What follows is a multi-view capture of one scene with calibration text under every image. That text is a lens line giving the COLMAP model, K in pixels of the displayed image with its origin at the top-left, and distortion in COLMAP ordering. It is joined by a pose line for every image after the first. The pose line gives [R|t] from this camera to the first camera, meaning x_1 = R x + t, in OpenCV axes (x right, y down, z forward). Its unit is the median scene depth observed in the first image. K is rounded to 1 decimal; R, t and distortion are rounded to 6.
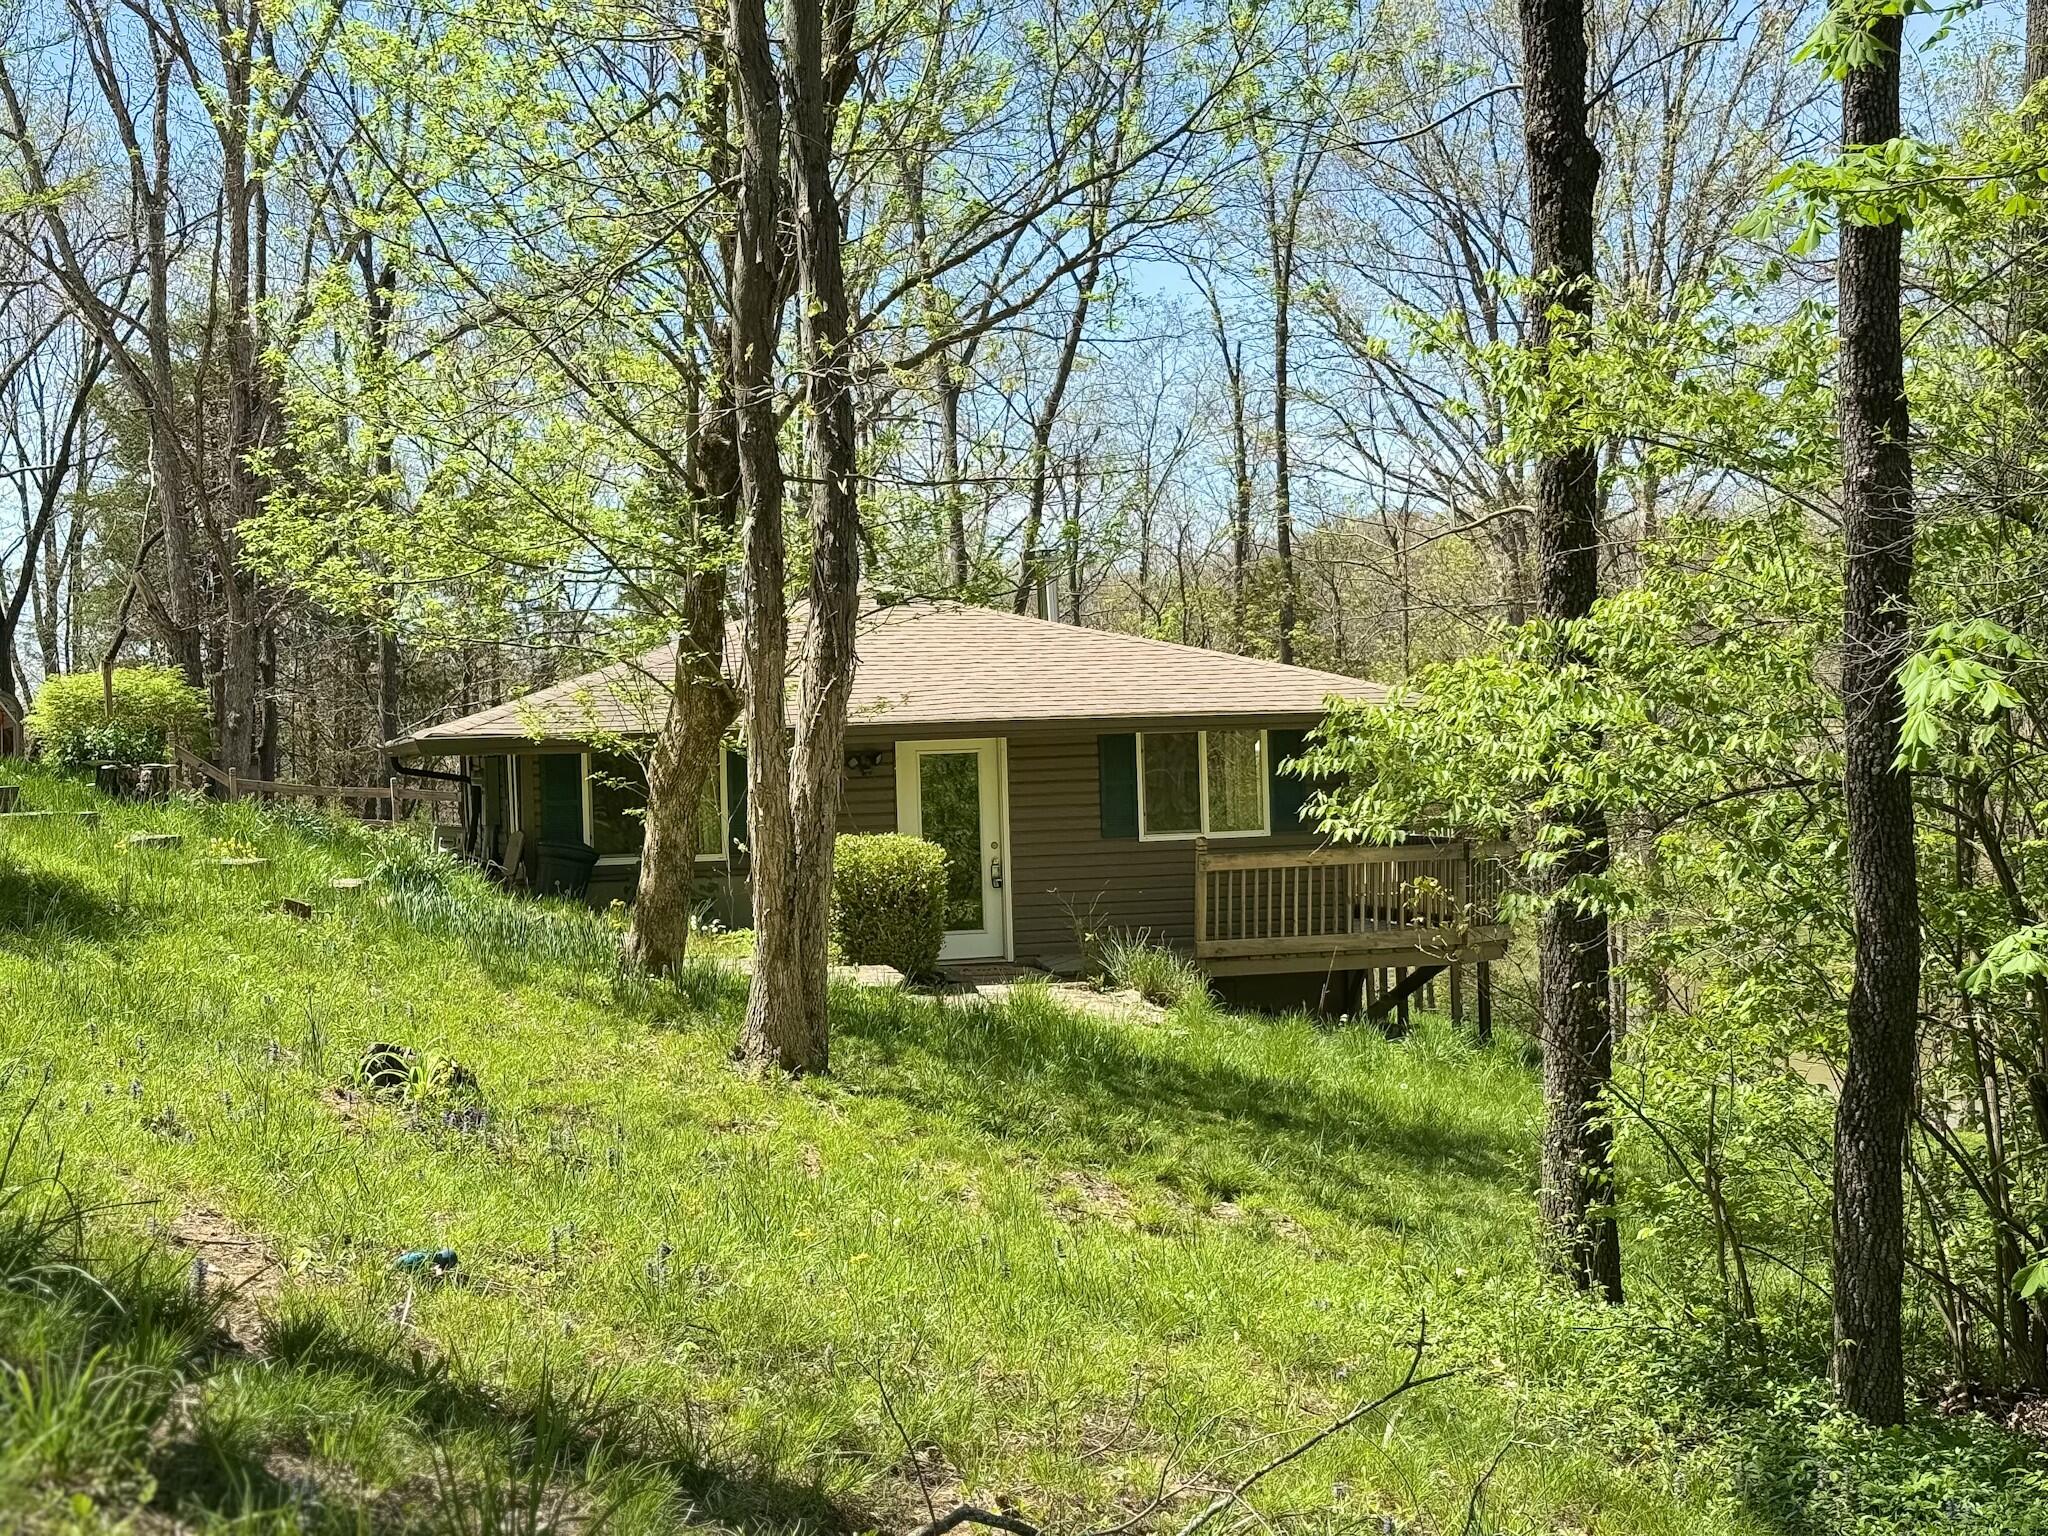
lens RADIAL K [[3137.9, 0, 1024.0], [0, 3137.9, 768.0], [0, 0, 1]] dist [0.170001, -0.162645]
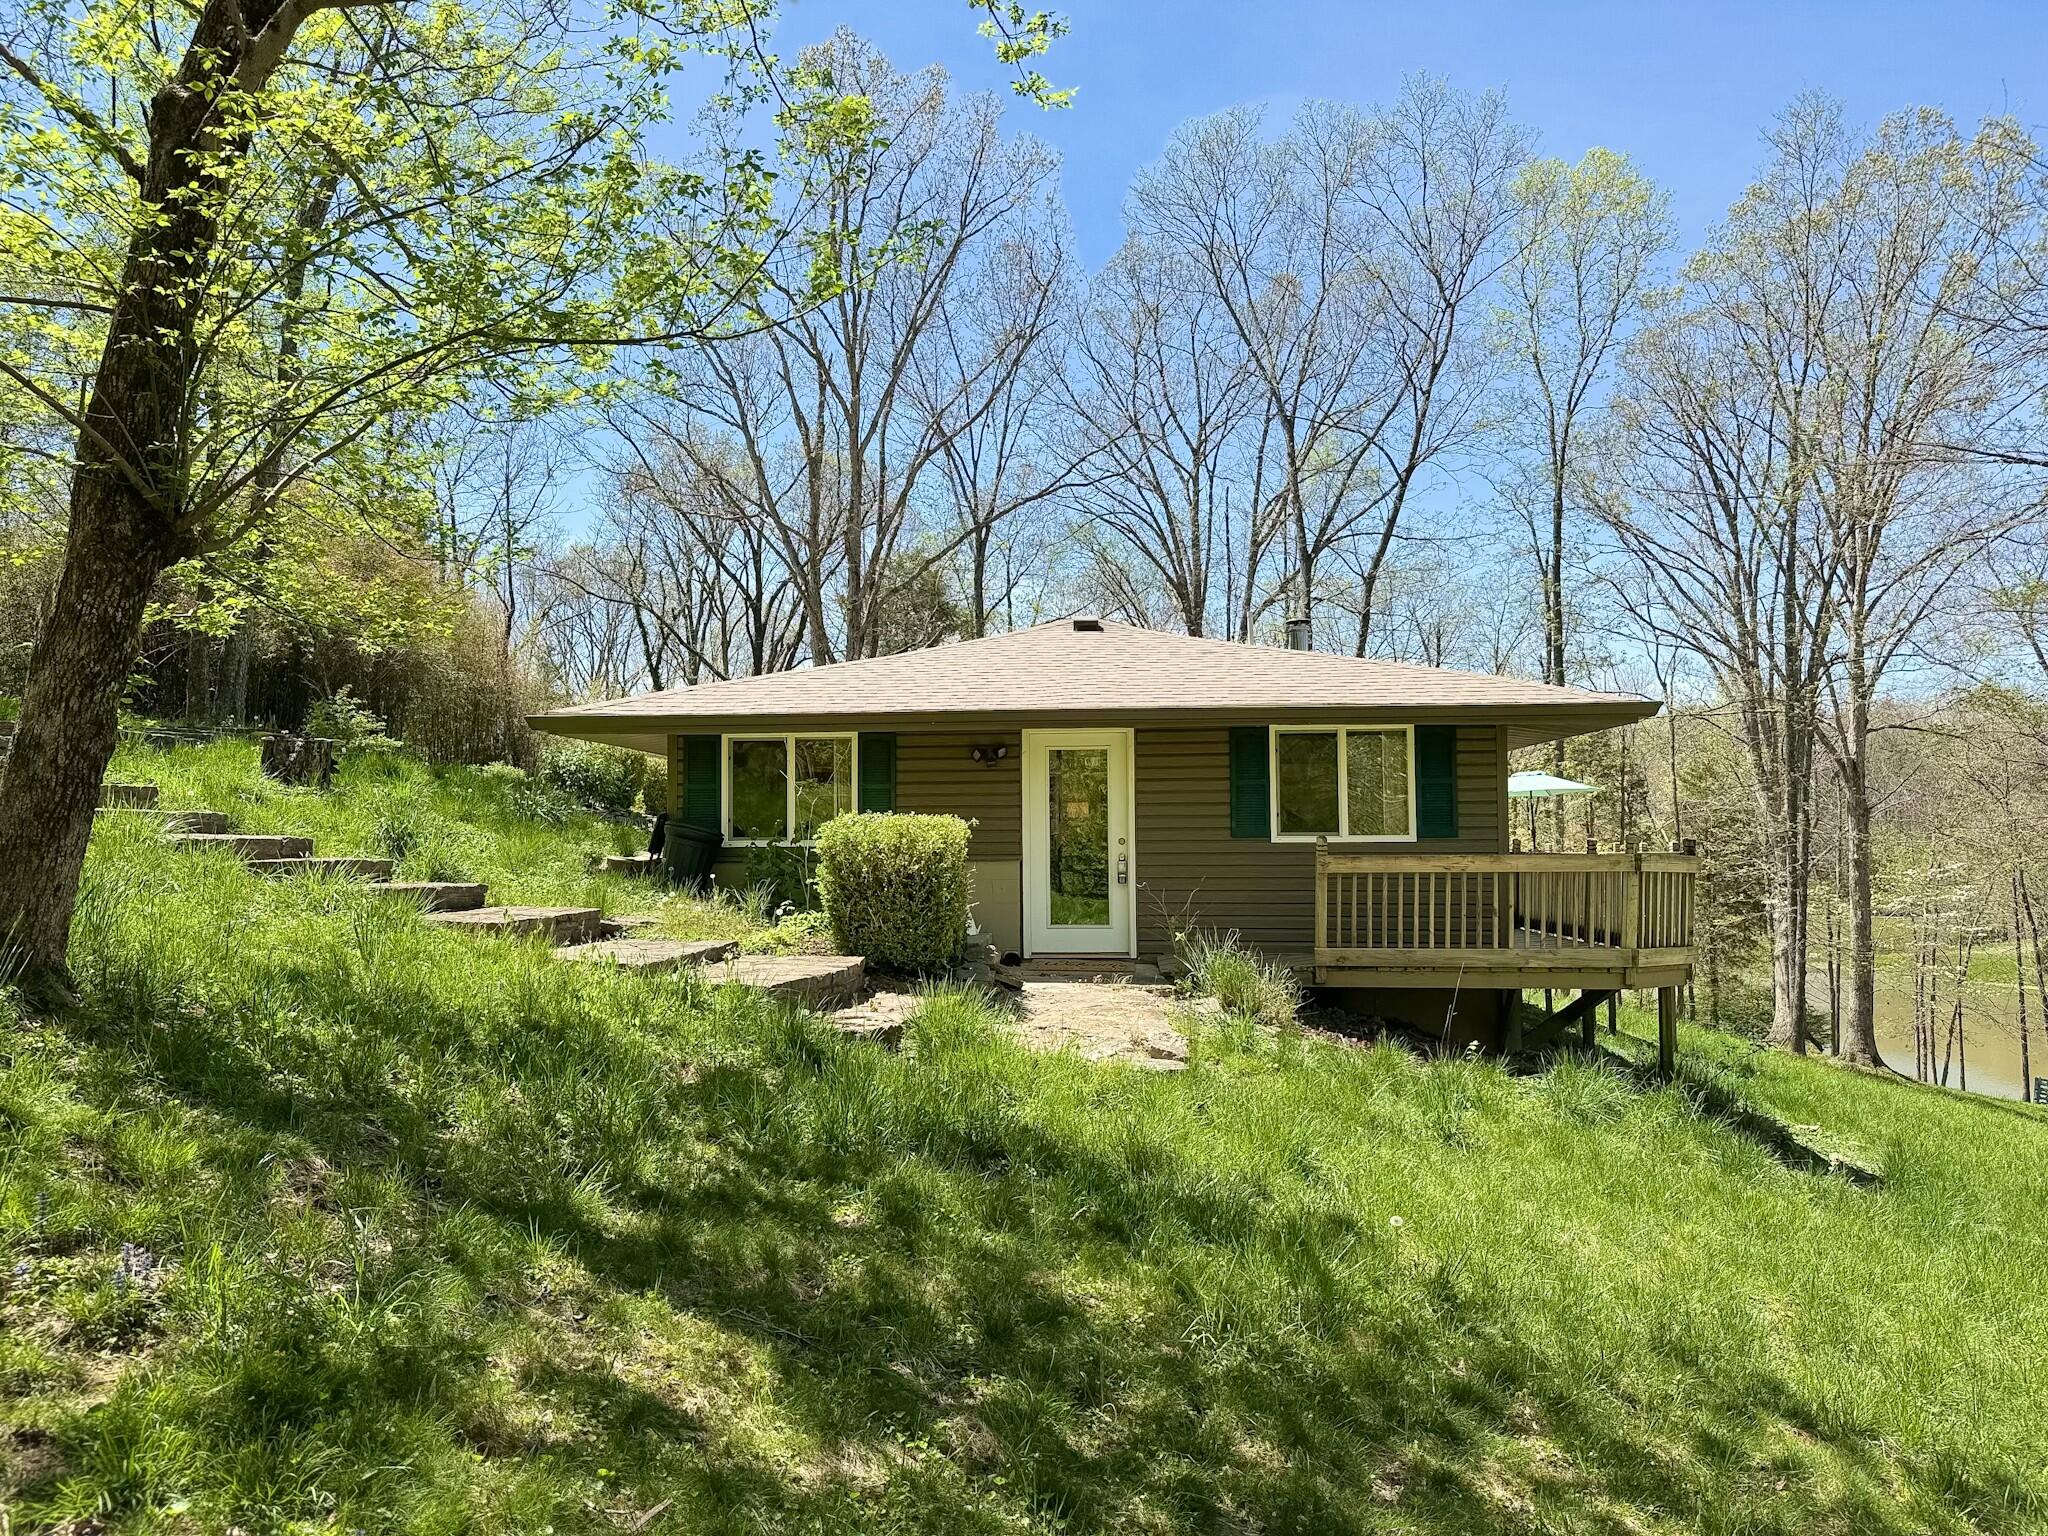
lens RADIAL K [[1449.3, 0, 1021.2], [0, 1449.3, 729.3], [0, 0, 1]] dist [0.071681, -0.098569]
pose [[0.946873, -0.000452, -0.321606, 0.109921], [-0.027248, 0.996291, -0.081623, 0.027686], [0.320450, 0.086049, 0.943349, 0.547695]]
